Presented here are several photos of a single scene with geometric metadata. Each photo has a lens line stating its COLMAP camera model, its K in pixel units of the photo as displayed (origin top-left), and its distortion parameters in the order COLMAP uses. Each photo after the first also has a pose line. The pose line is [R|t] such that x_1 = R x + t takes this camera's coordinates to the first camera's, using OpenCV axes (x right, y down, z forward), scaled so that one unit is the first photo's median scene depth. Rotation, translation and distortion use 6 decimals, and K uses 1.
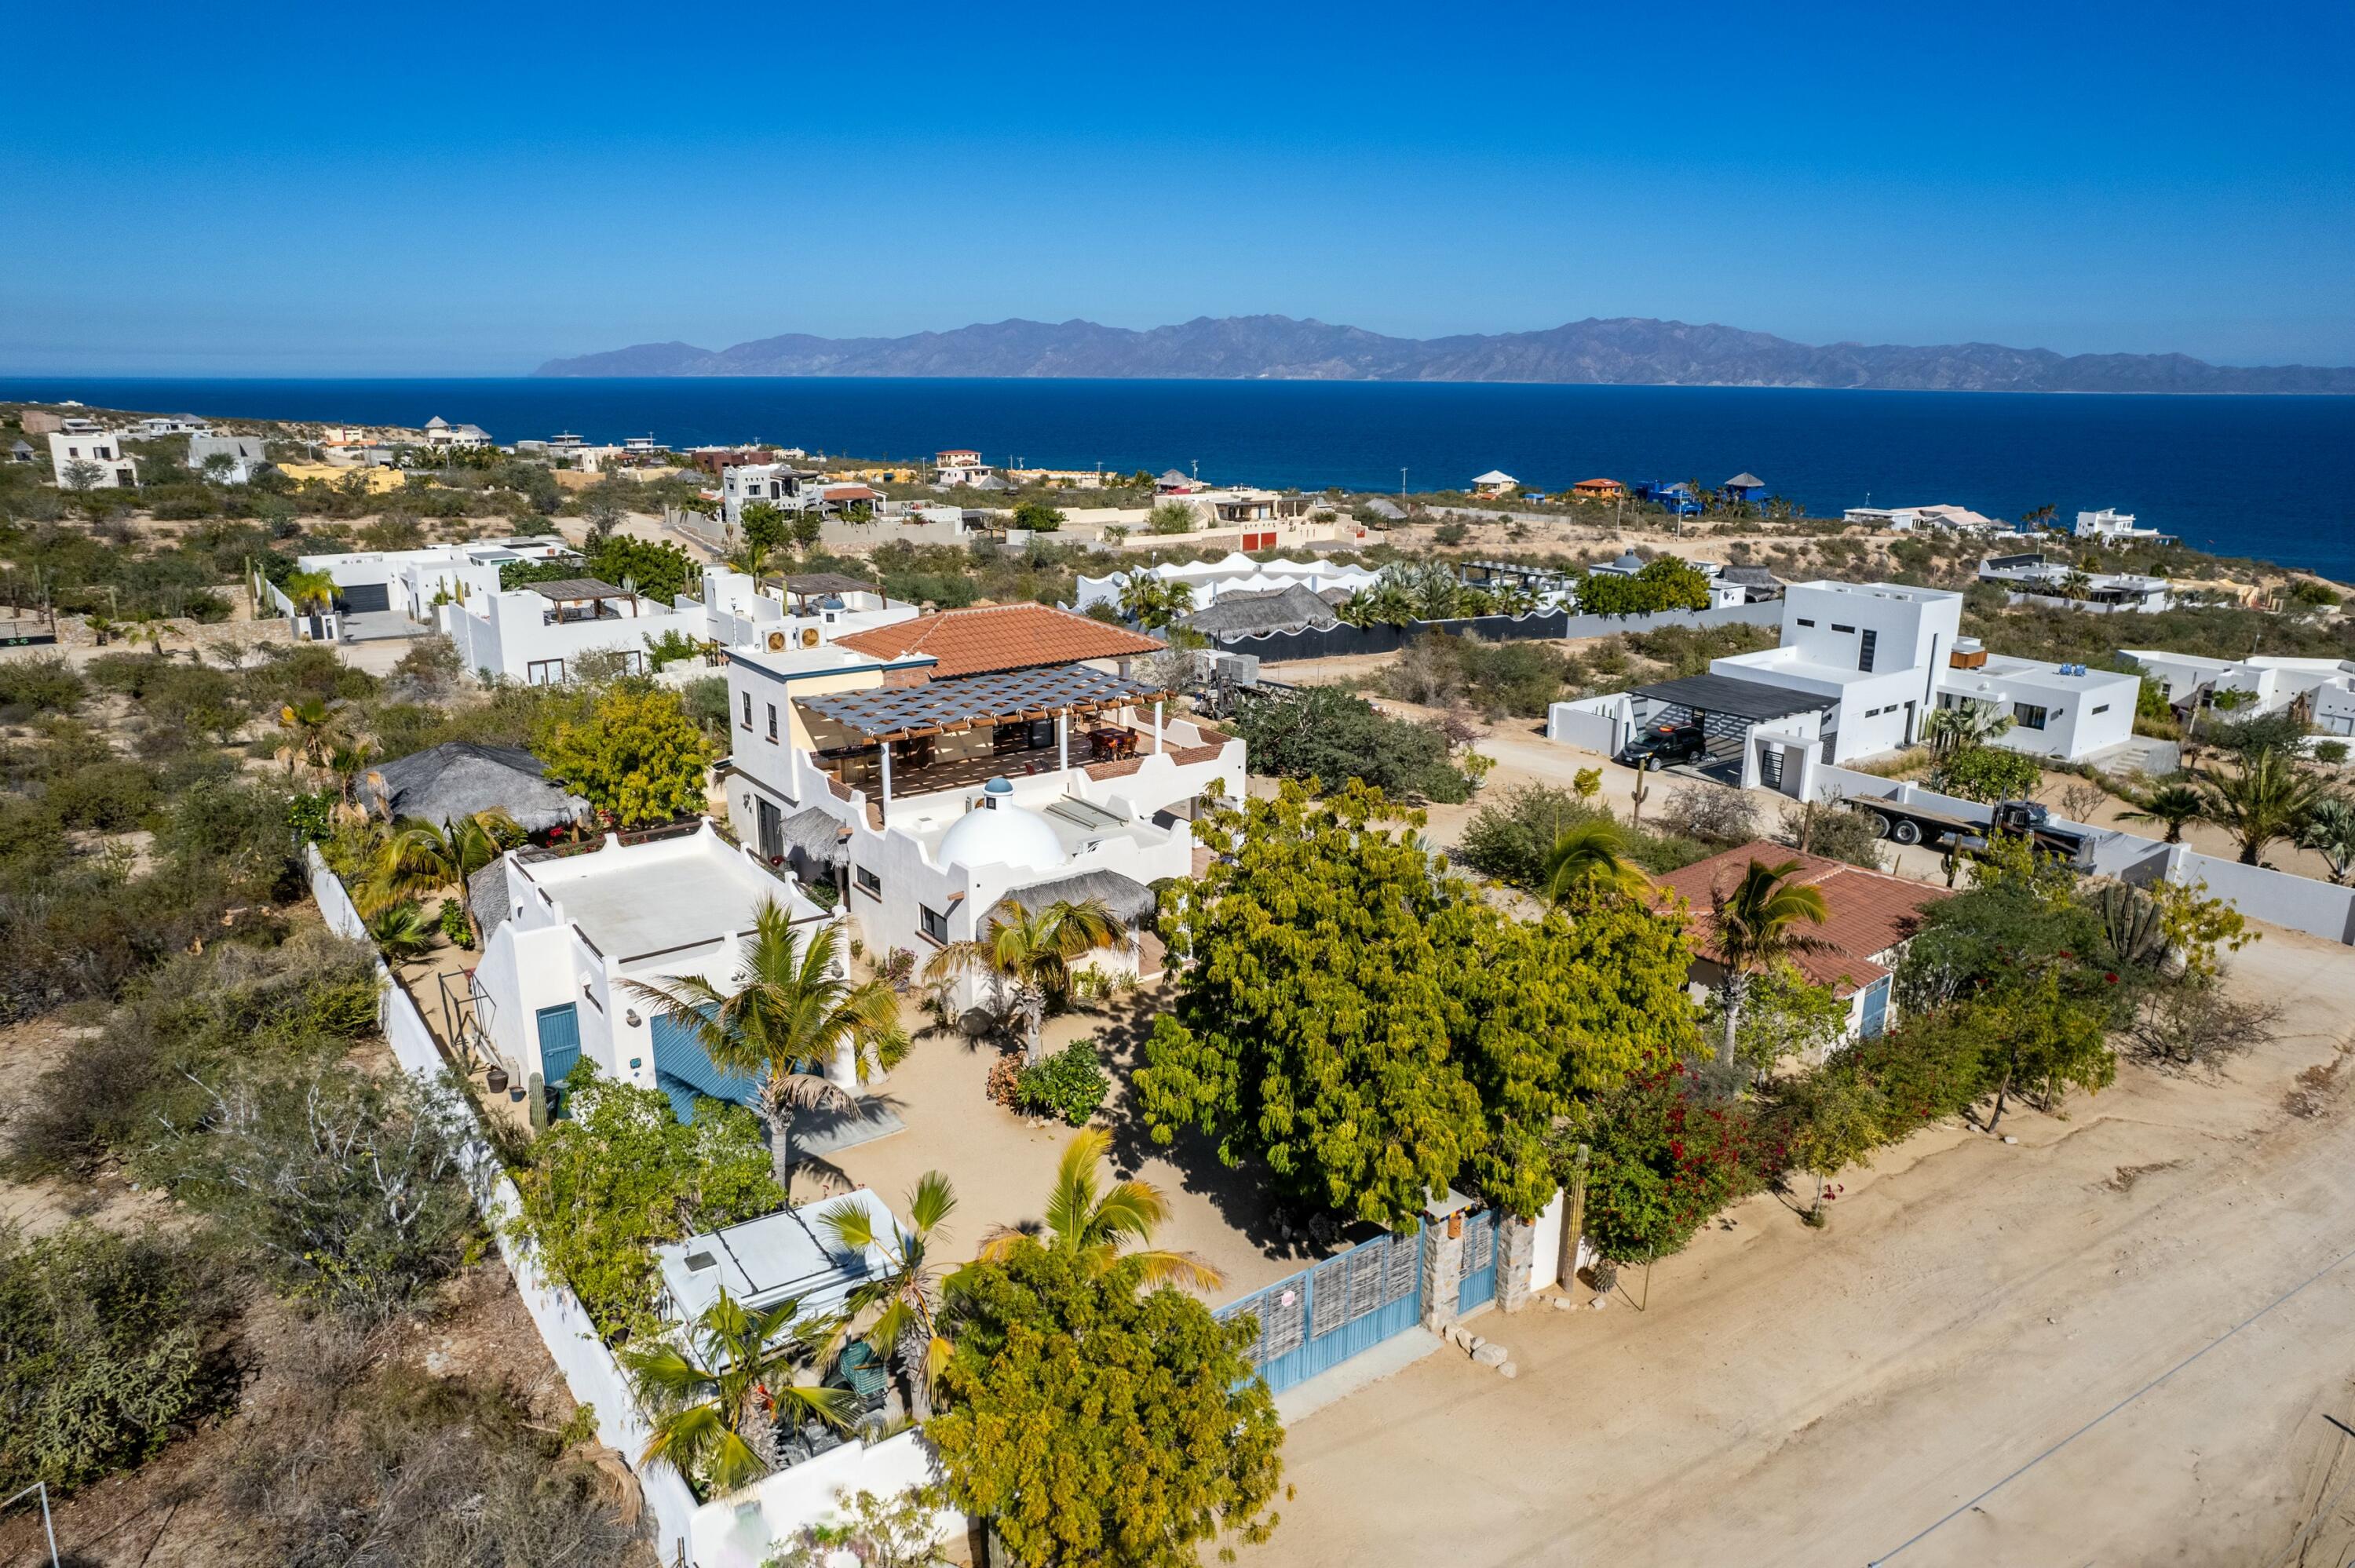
lens RADIAL K [[1565.1, 0, 1175.1], [0, 1565.1, 781.2], [0, 0, 1]] dist [-0.072937, 0.066581]
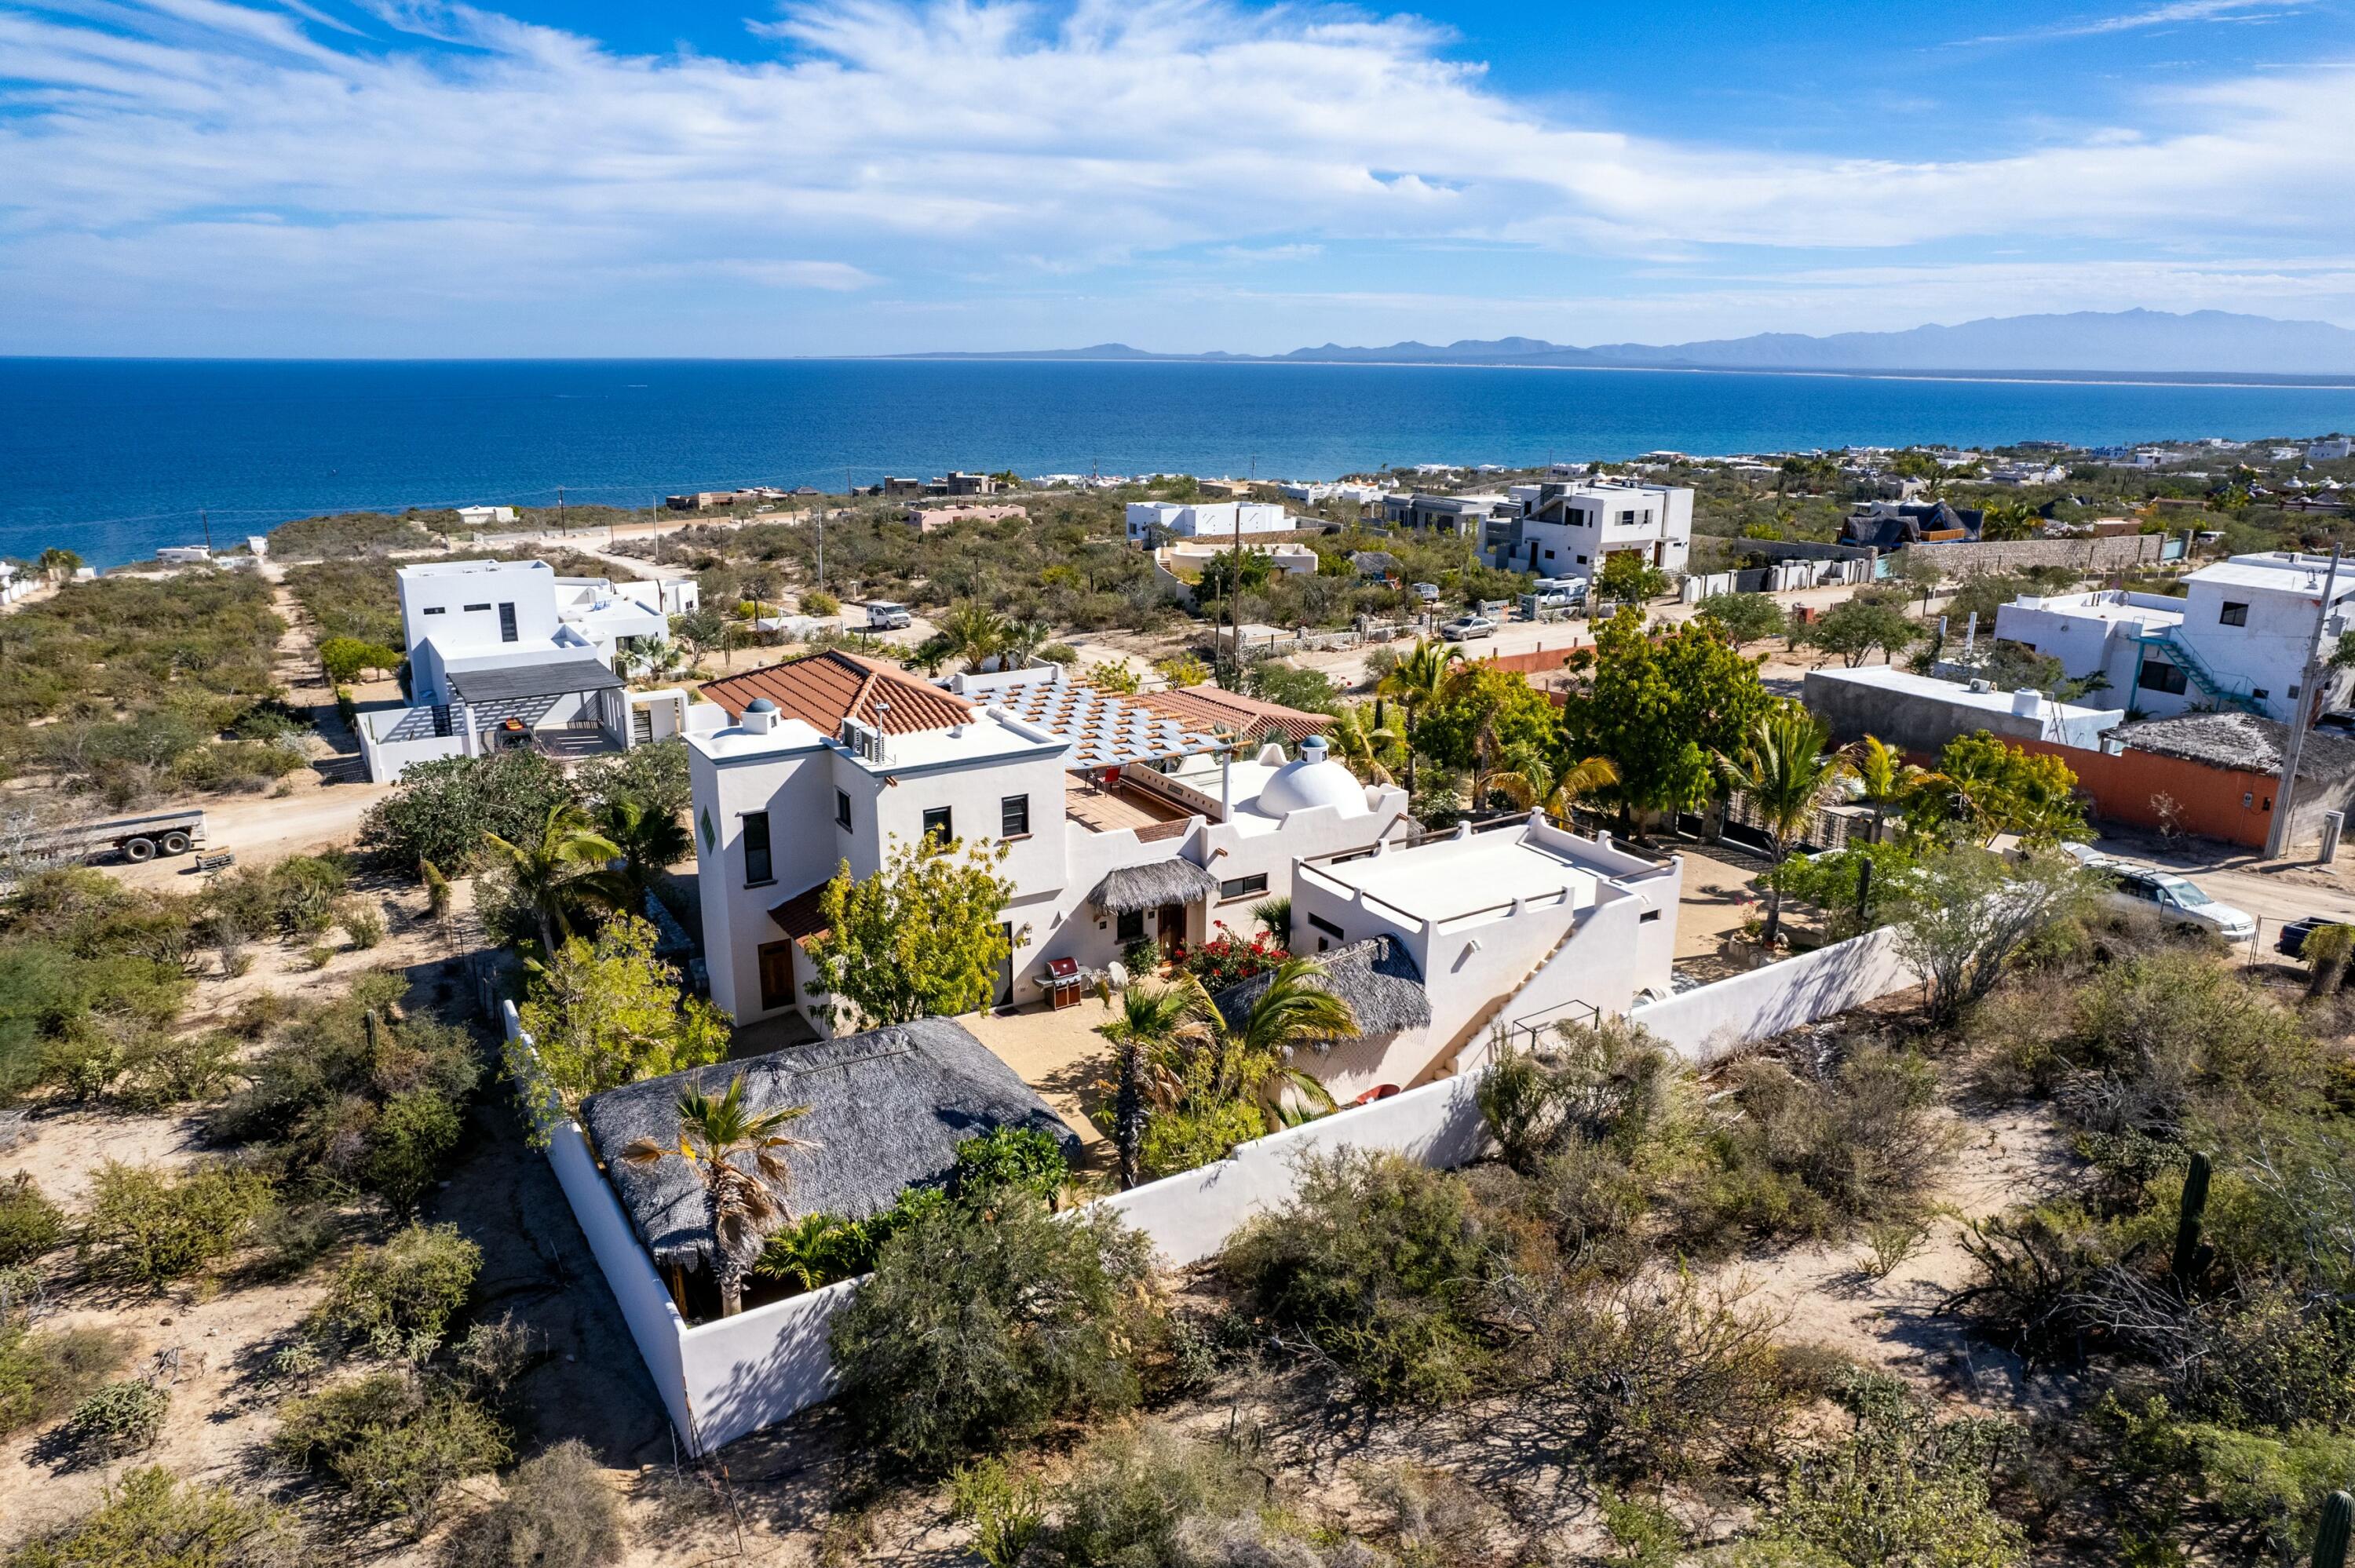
lens RADIAL K [[1565.1, 0, 1185.7], [0, 1565.1, 793.8], [0, 0, 1]] dist [-0.072937, 0.066581]
pose [[0.035594, -0.281598, 0.958872, -0.205191], [0.246929, 0.932208, 0.264602, -0.049129], [-0.968380, 0.227355, 0.102715, 0.163224]]
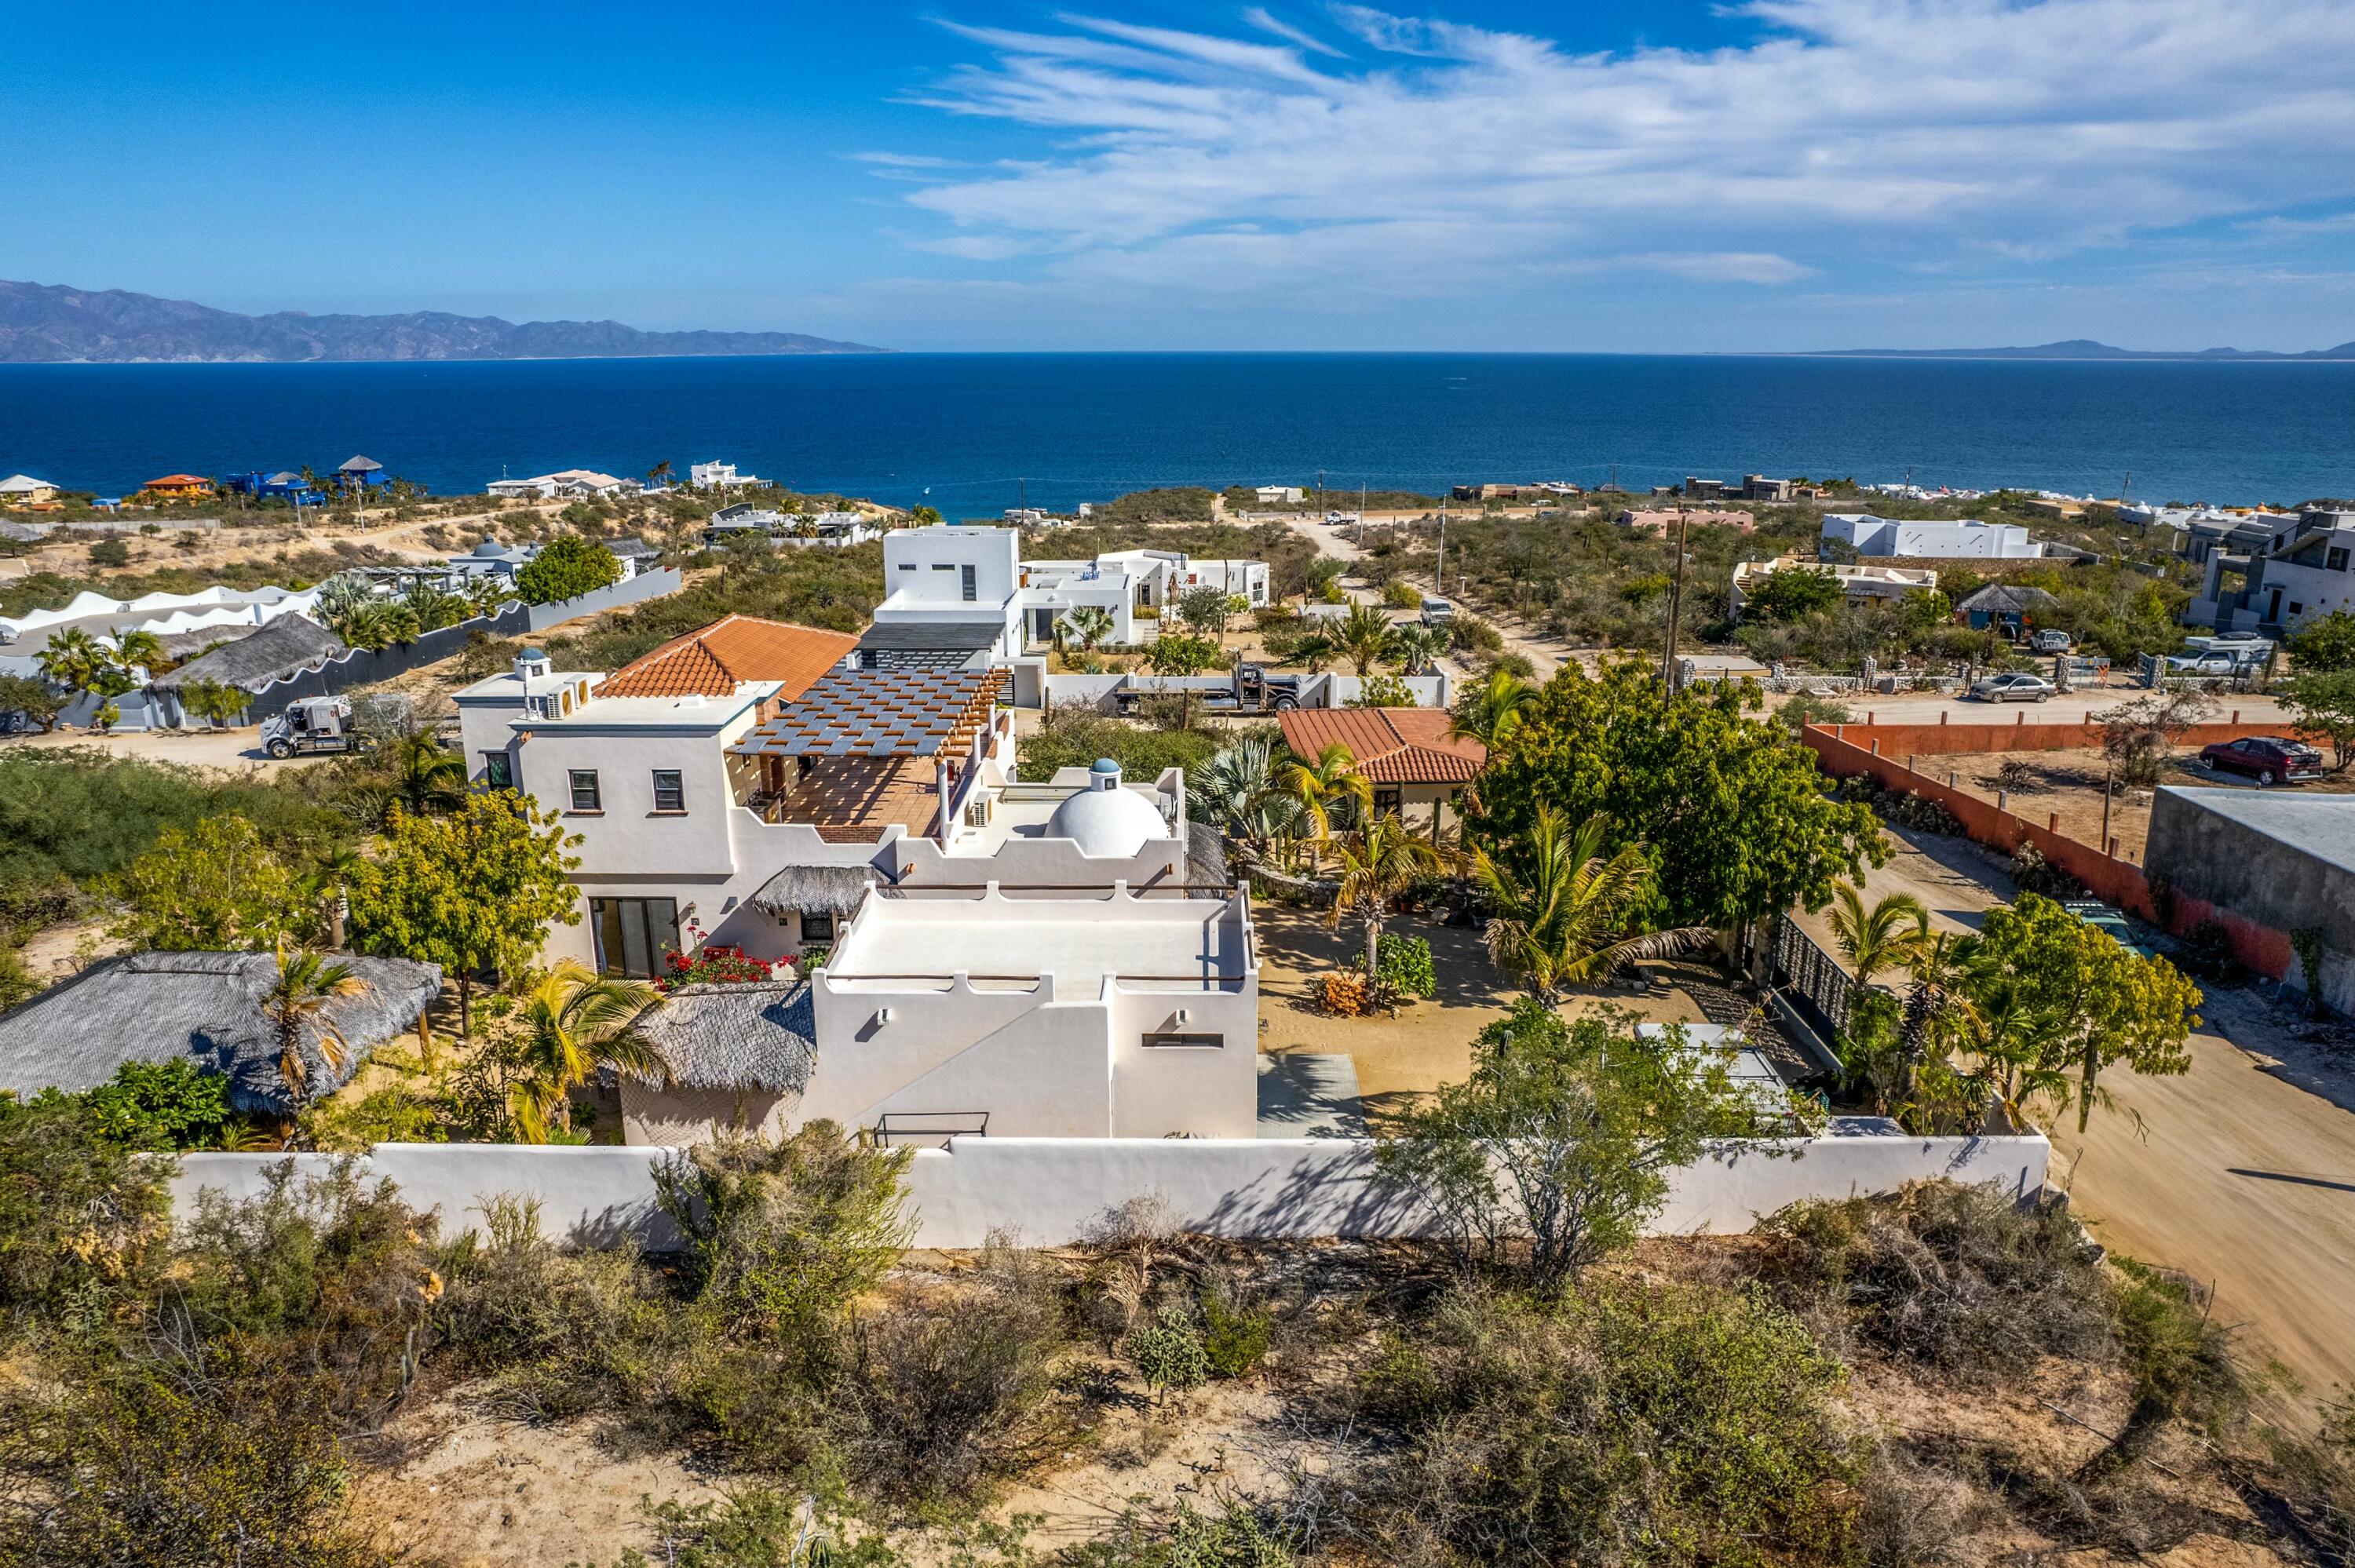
lens RADIAL K [[1565.1, 0, 1205.1], [0, 1565.1, 825.1], [0, 0, 1]] dist [-0.072937, 0.066581]
pose [[0.582109, -0.248804, 0.774110, -0.140535], [0.213557, 0.965393, 0.149695, -0.016008], [-0.784565, 0.078178, 0.615098, 0.053702]]
